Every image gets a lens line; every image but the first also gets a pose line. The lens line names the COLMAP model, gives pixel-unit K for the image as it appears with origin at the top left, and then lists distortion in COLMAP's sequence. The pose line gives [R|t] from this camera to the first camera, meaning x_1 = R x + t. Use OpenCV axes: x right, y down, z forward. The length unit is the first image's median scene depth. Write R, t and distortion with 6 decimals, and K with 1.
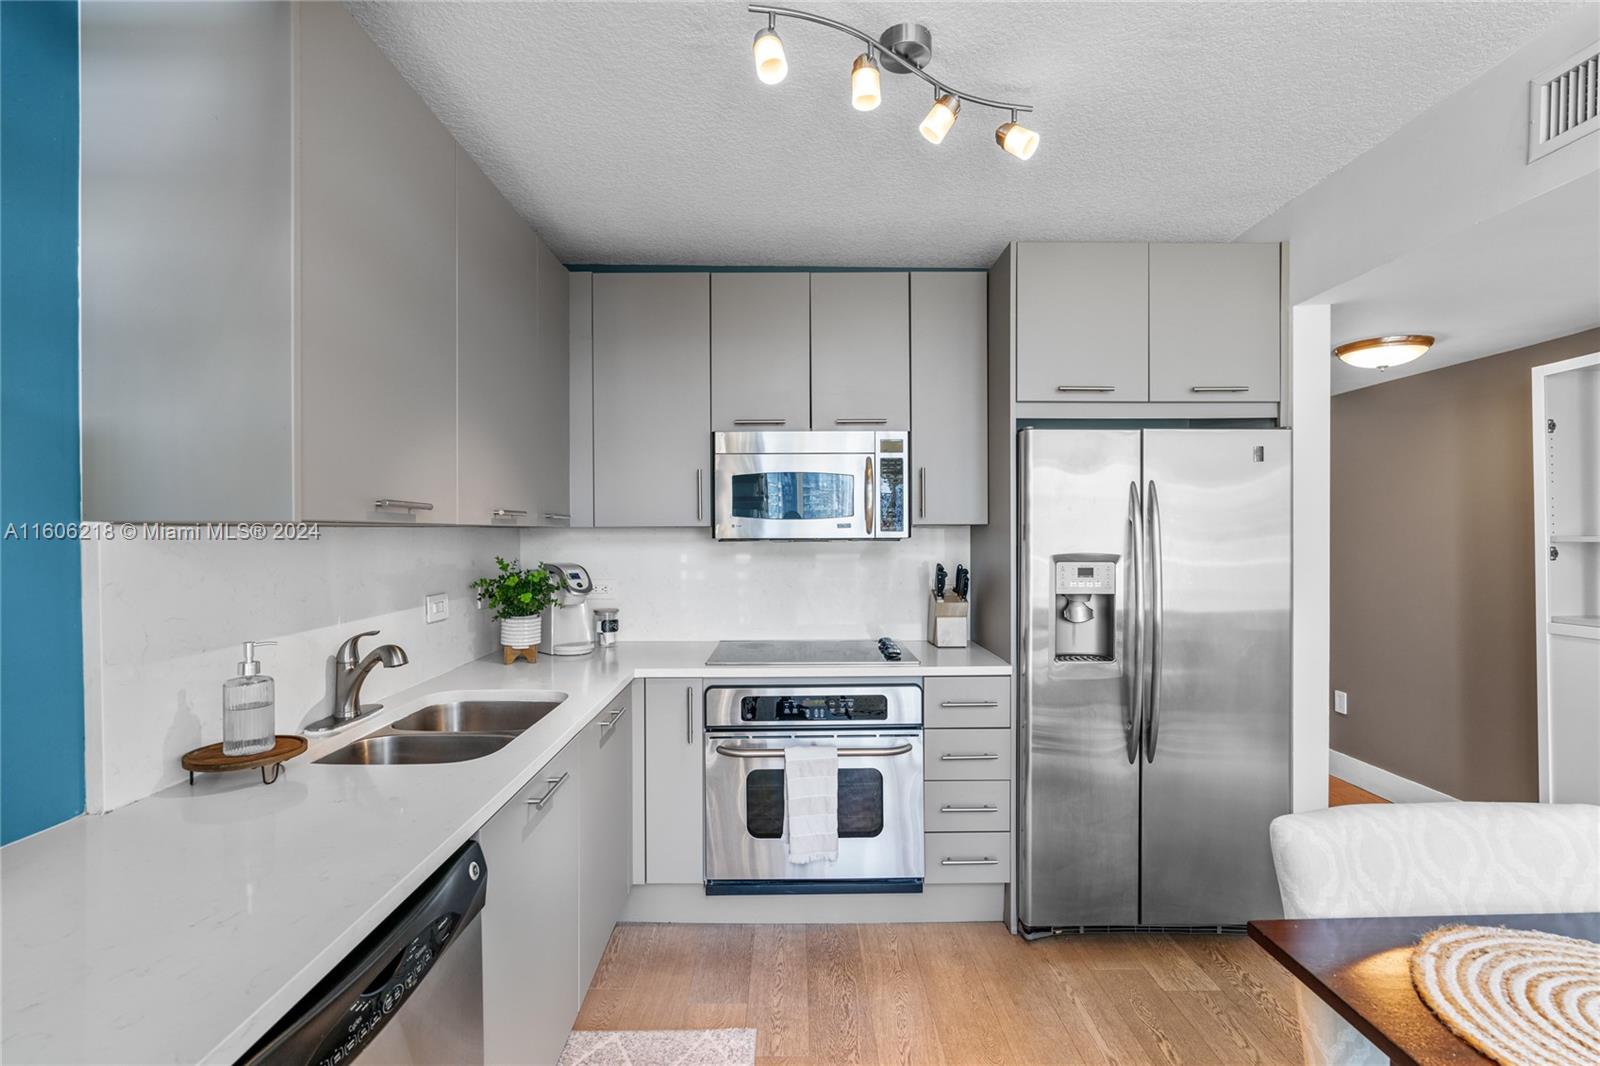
lens RADIAL K [[719.5, 0, 804.9], [0, 719.5, 524.7], [0, 0, 1]] dist [-0.000037, 0.000676]
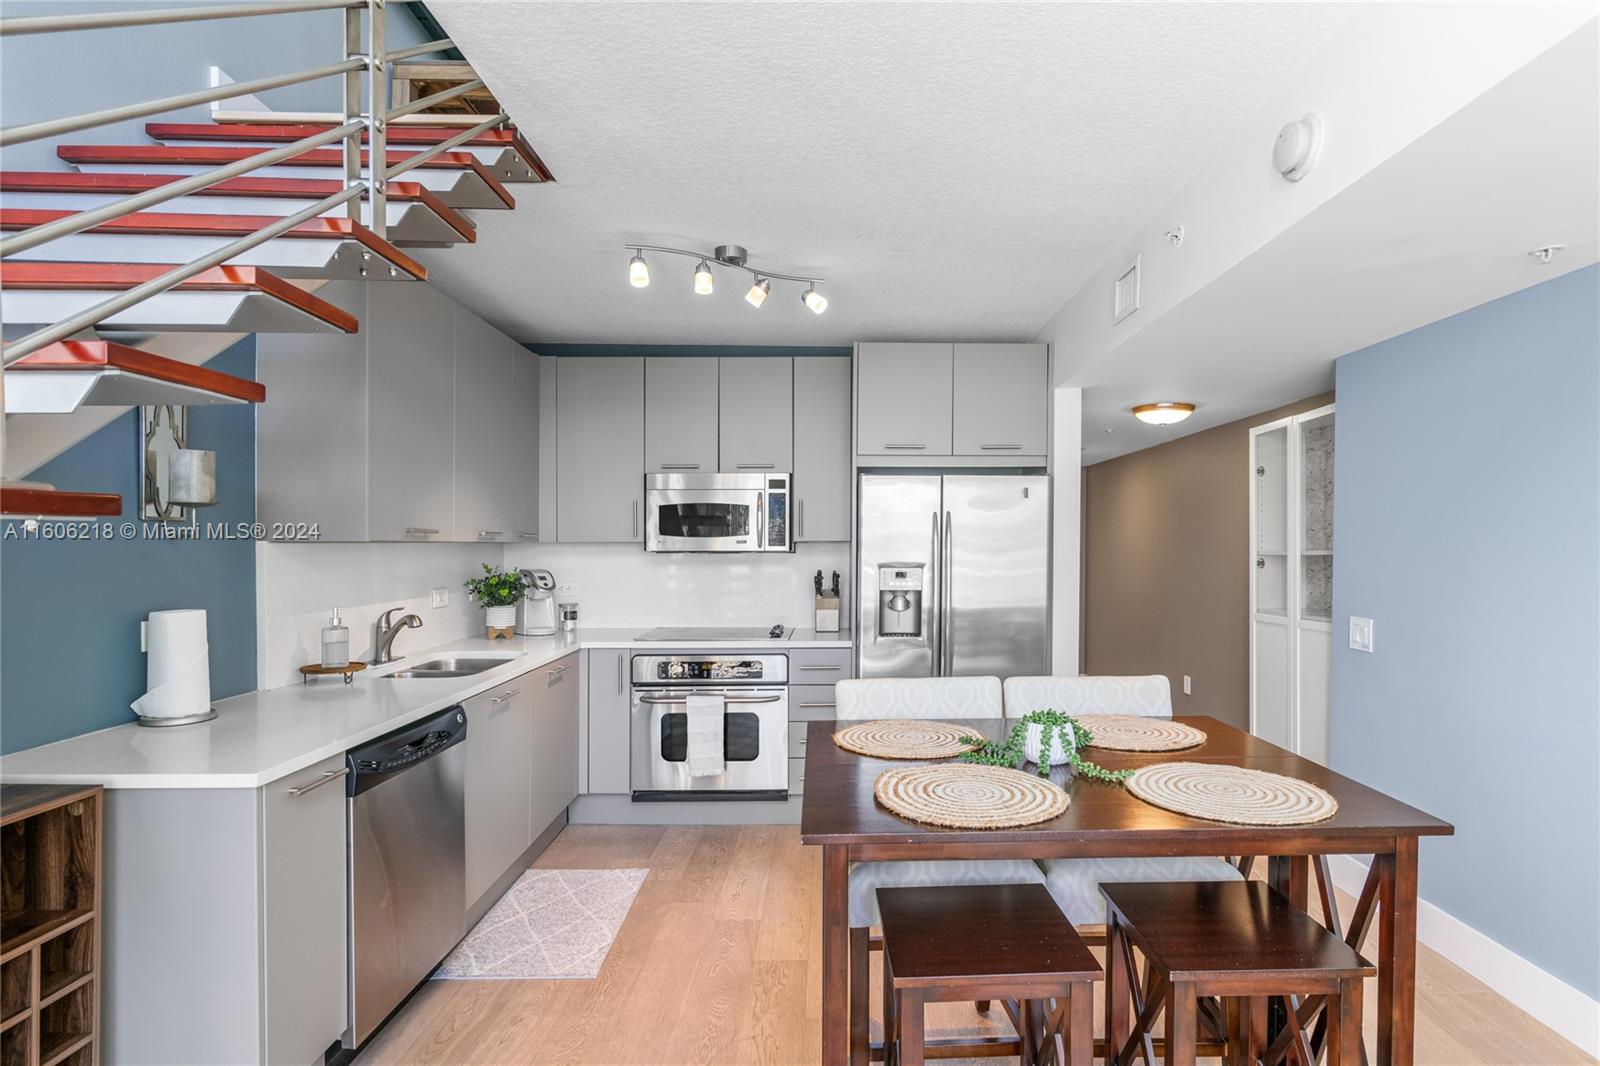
lens RADIAL K [[814.3, 0, 891.2], [0, 814.3, 534.2], [0, 0, 1]] dist [-0.001139, 0.006361]
pose [[0.999315, 0.003664, 0.036824, 0.308789], [-0.003545, 0.999988, -0.003294, -0.009961], [-0.036836, 0.003161, 0.999316, -0.619075]]
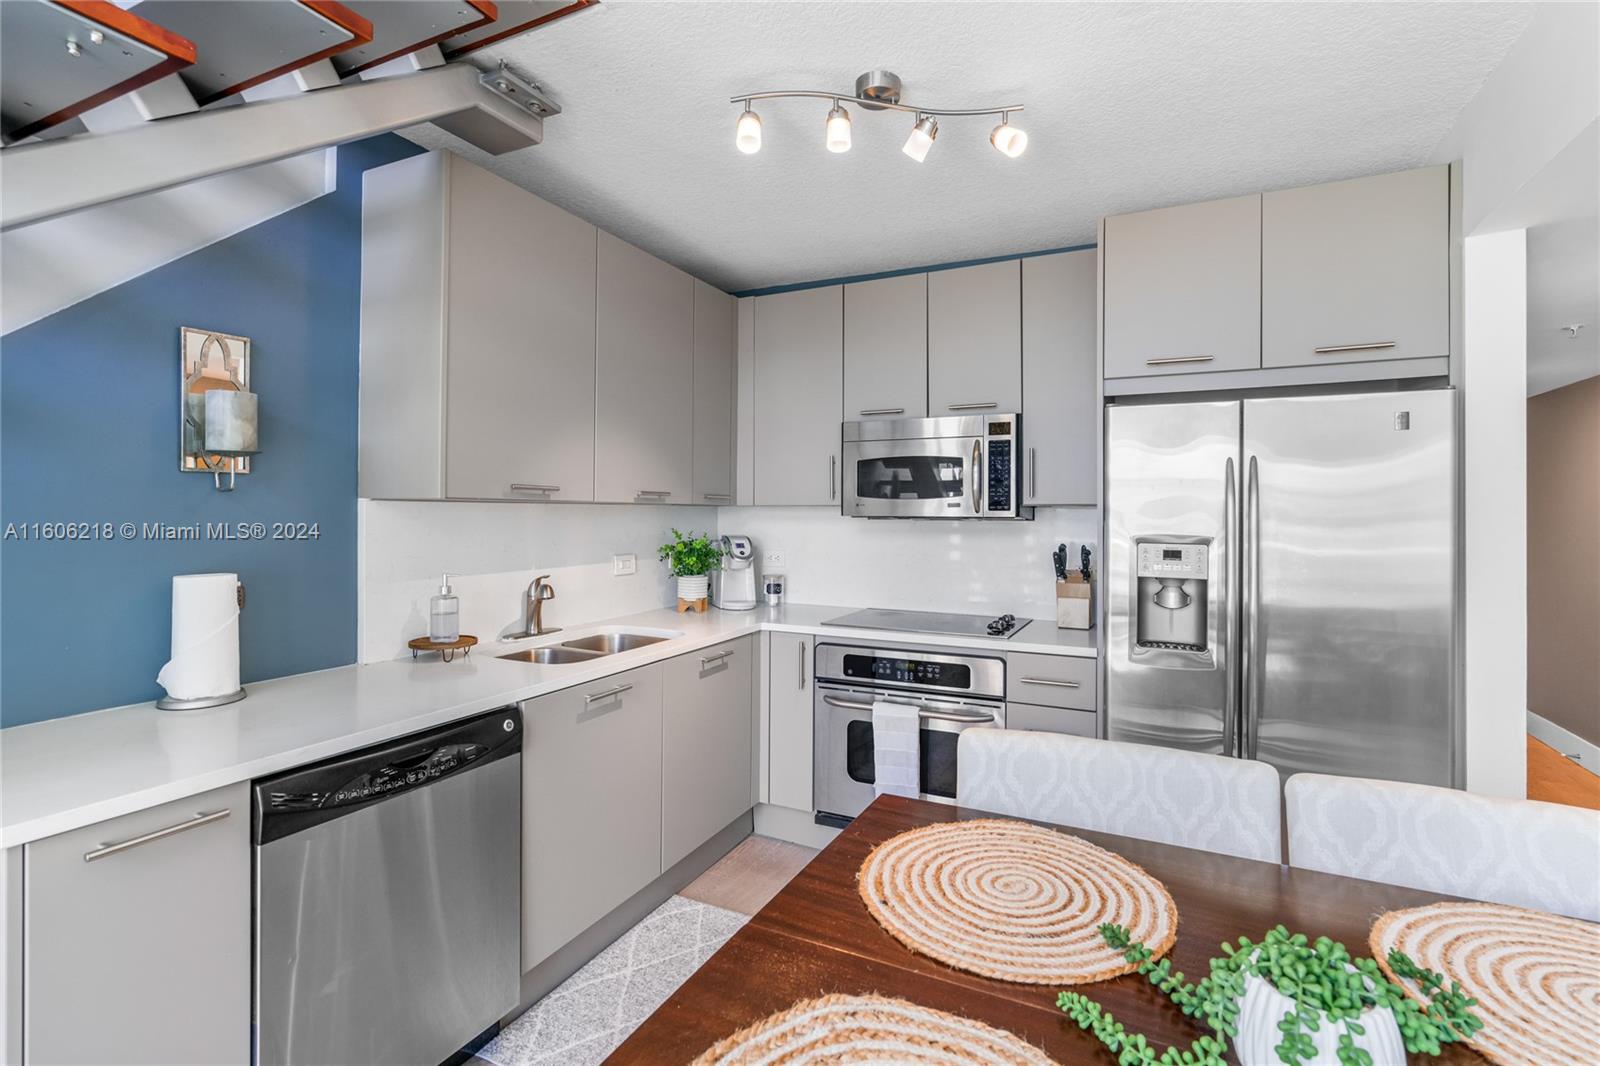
lens RADIAL K [[738.9, 0, 856.2], [0, 738.9, 495.1], [0, 0, 1]] dist [-0.002276, 0.000218]
pose [[0.902260, -0.002574, -0.431186, 0.431006], [-0.004928, 0.999855, -0.016282, 0.005621], [0.431165, 0.016815, 0.902116, -0.052865]]
